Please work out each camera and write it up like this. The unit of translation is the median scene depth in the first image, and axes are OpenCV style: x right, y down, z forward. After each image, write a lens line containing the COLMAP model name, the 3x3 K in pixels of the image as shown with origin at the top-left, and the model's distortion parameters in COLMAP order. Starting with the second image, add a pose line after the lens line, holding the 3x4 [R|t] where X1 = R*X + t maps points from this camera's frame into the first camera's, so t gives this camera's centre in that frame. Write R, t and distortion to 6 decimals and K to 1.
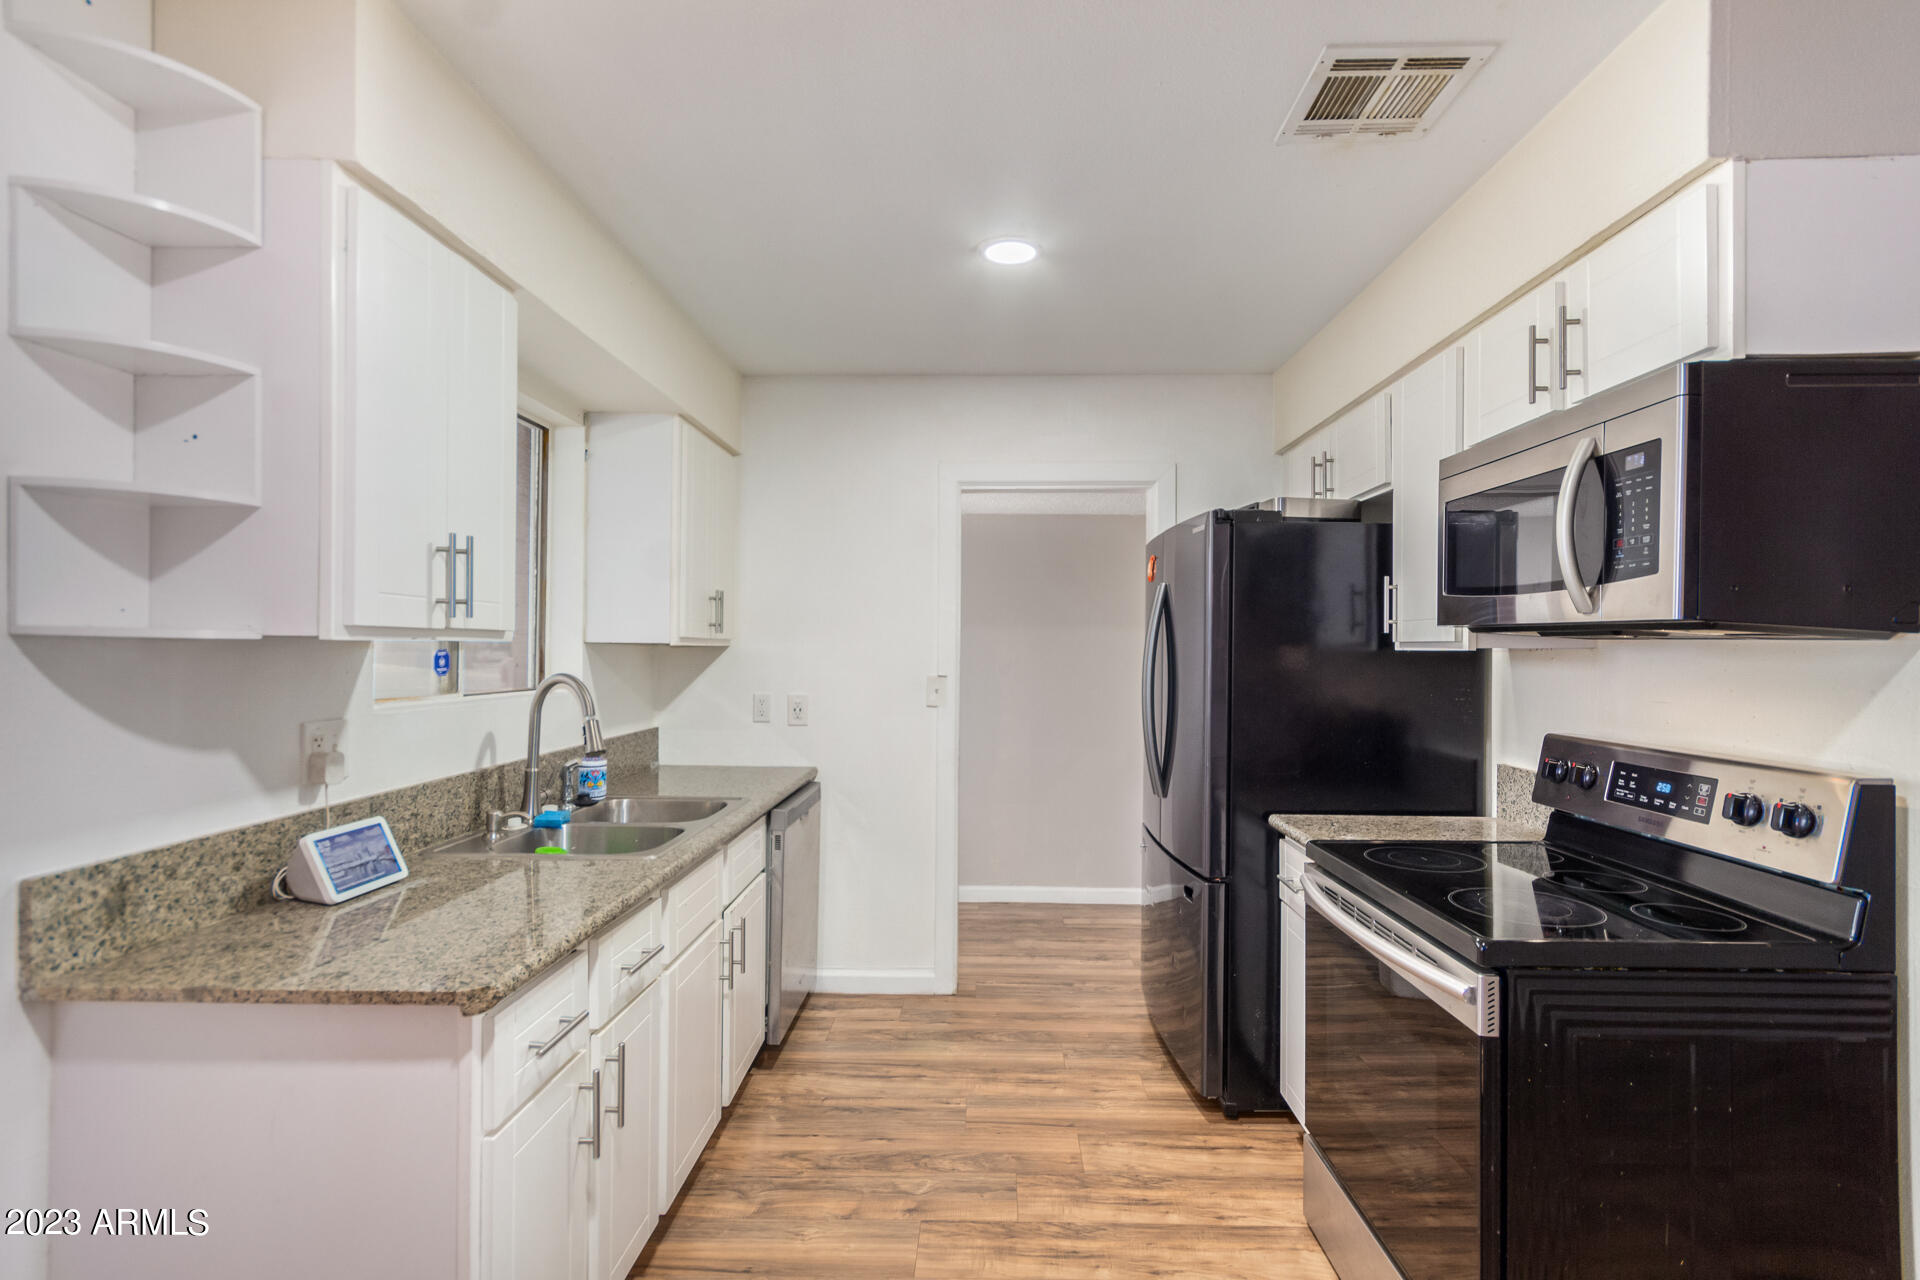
lens RADIAL K [[898.6, 0, 973.5], [0, 898.6, 649.4], [0, 0, 1]] dist [0.002447, 0.000892]
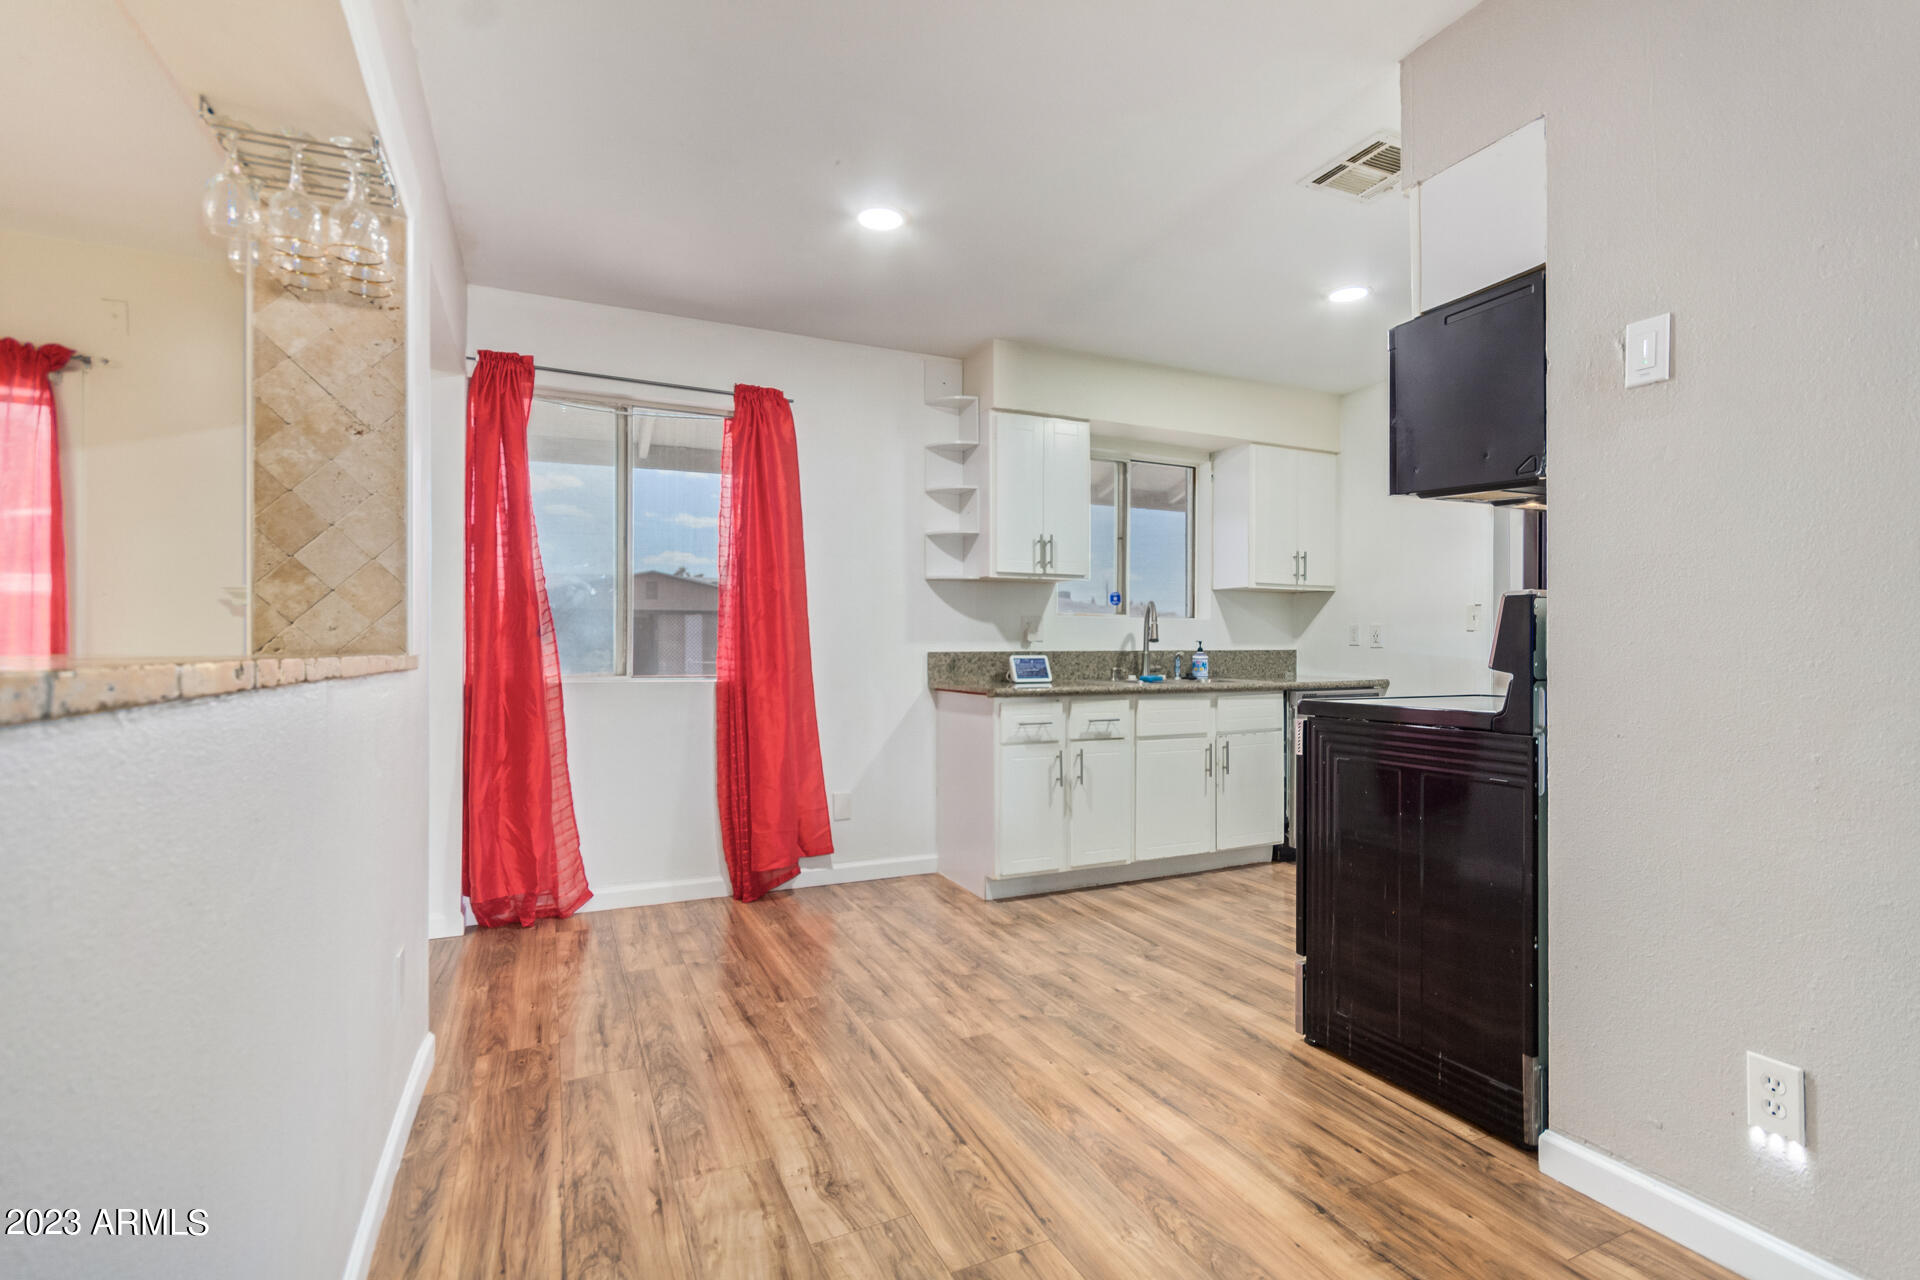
lens RADIAL K [[898.6, 0, 973.5], [0, 898.6, 649.4], [0, 0, 1]] dist [0.002447, 0.000892]
pose [[0.450751, -0.005387, -0.892633, 1.247314], [0.000391, 0.999983, -0.005838, 0.163049], [0.892650, 0.002282, 0.450745, -0.224806]]
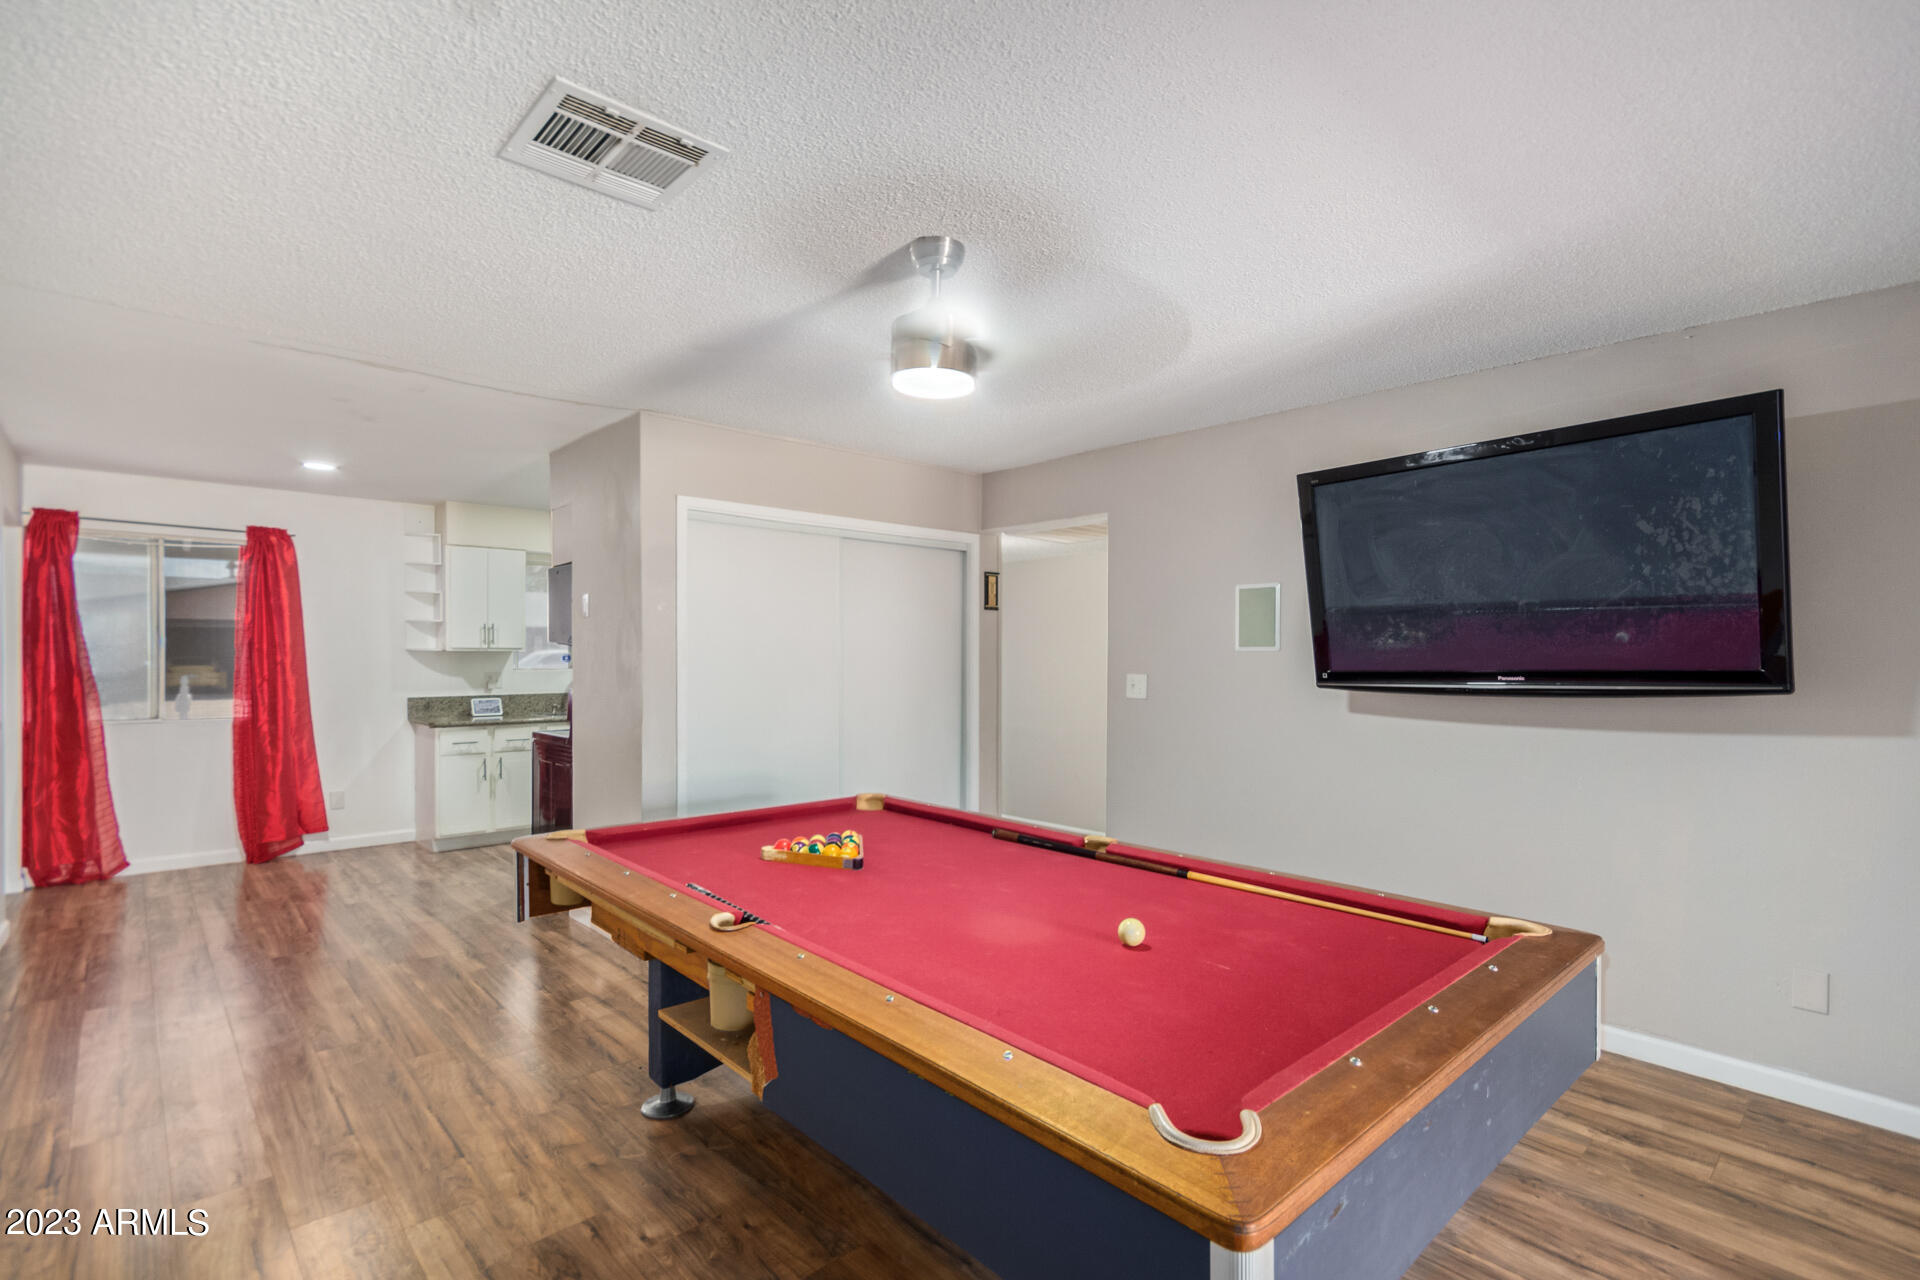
lens RADIAL K [[894.0, 0, 997.6], [0, 894.0, 663.0], [0, 0, 1]] dist [-0.000072, -0.004246]
pose [[0.715707, 0.002661, -0.698395, 3.047108], [-0.000665, 0.999995, 0.003128, 0.023249], [0.698400, -0.001775, 0.715706, -0.187686]]
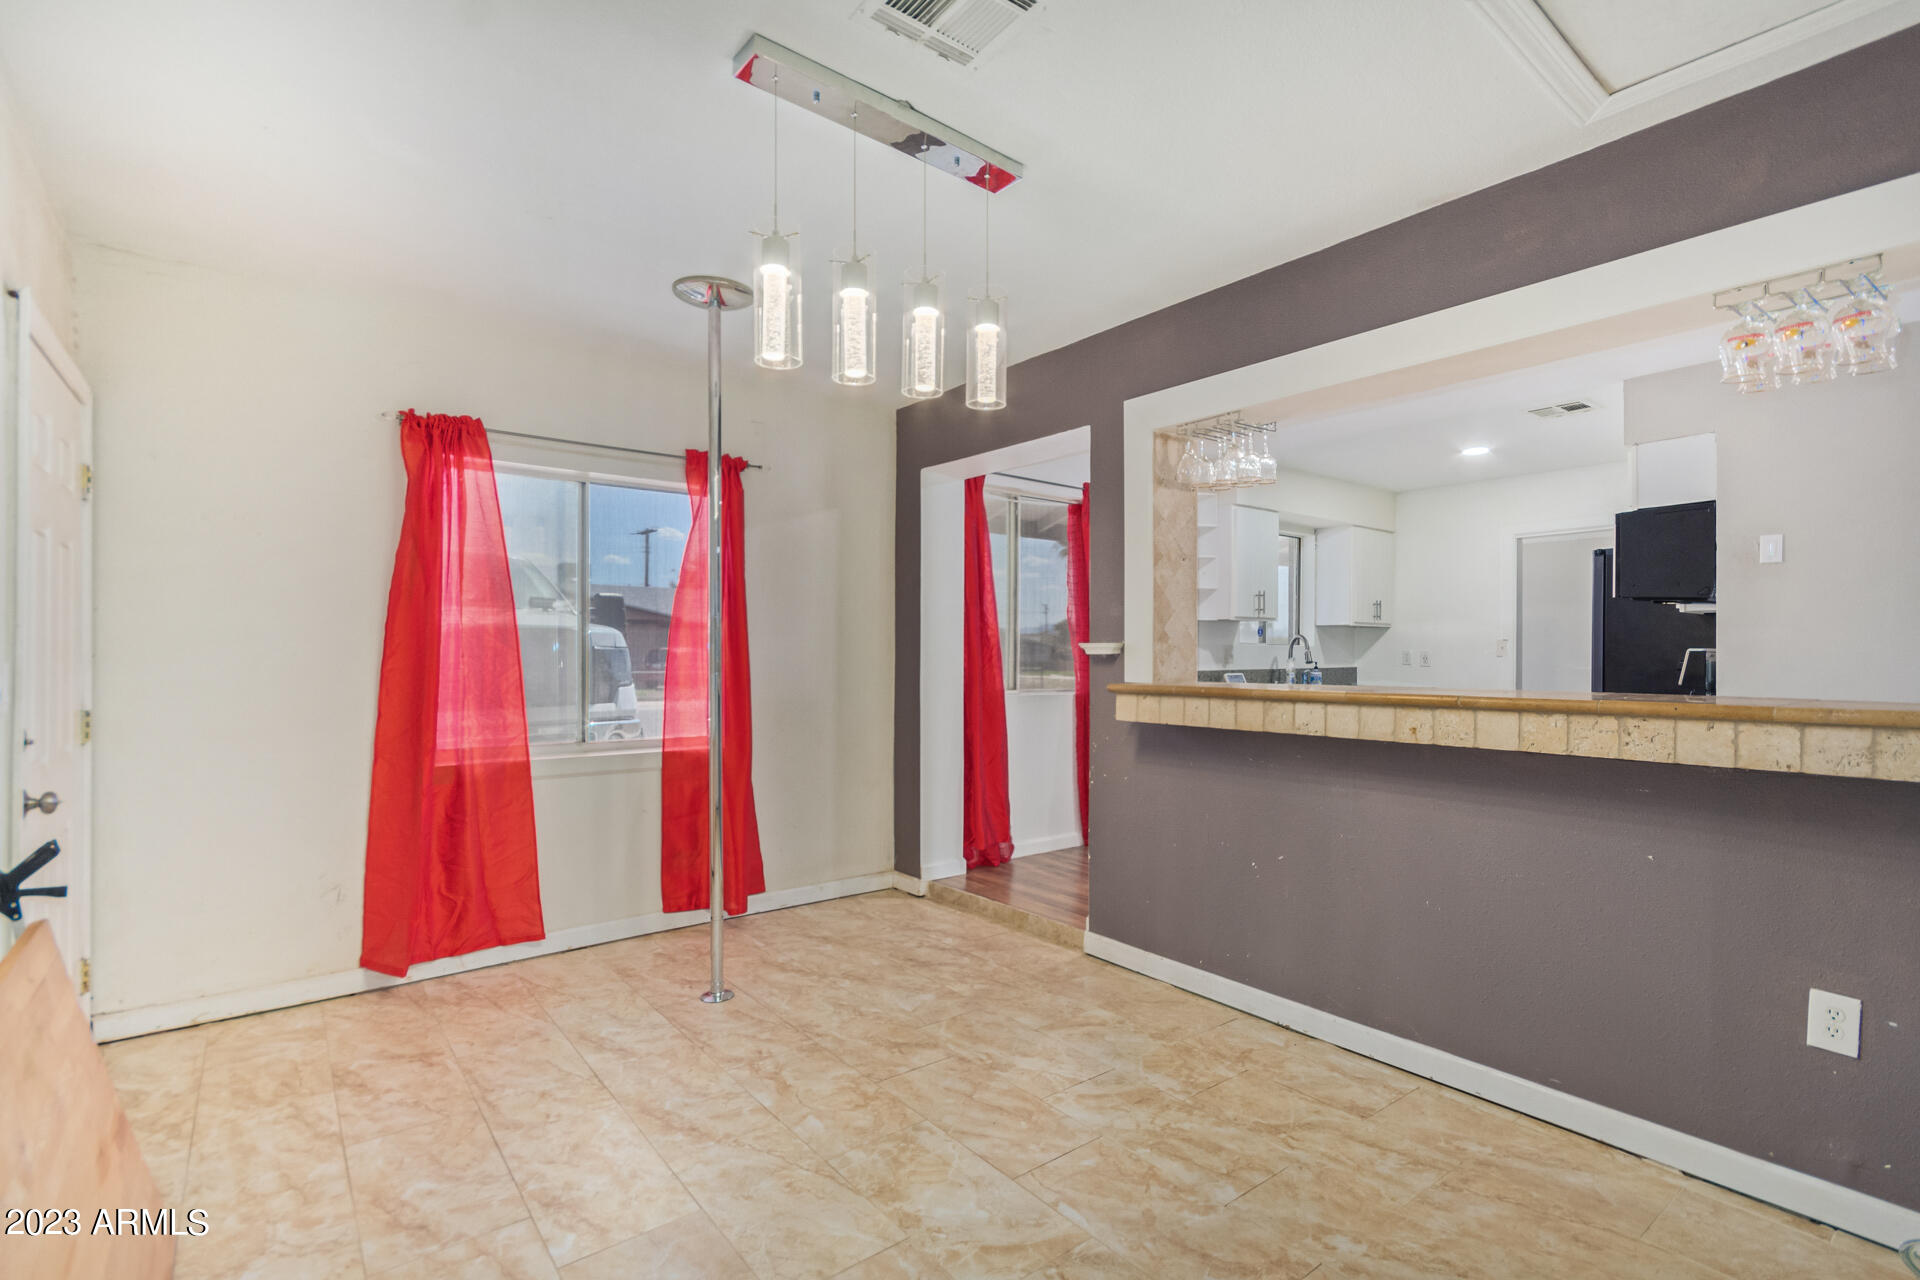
lens RADIAL K [[901.0, 0, 968.5], [0, 901.0, 656.4], [0, 0, 1]] dist [-0.001677, 0.000566]
pose [[0.644009, -0.005068, -0.765001, 1.156002], [0.001827, 0.999985, -0.005086, 0.121337], [0.765016, 0.001877, 0.644009, -1.790559]]
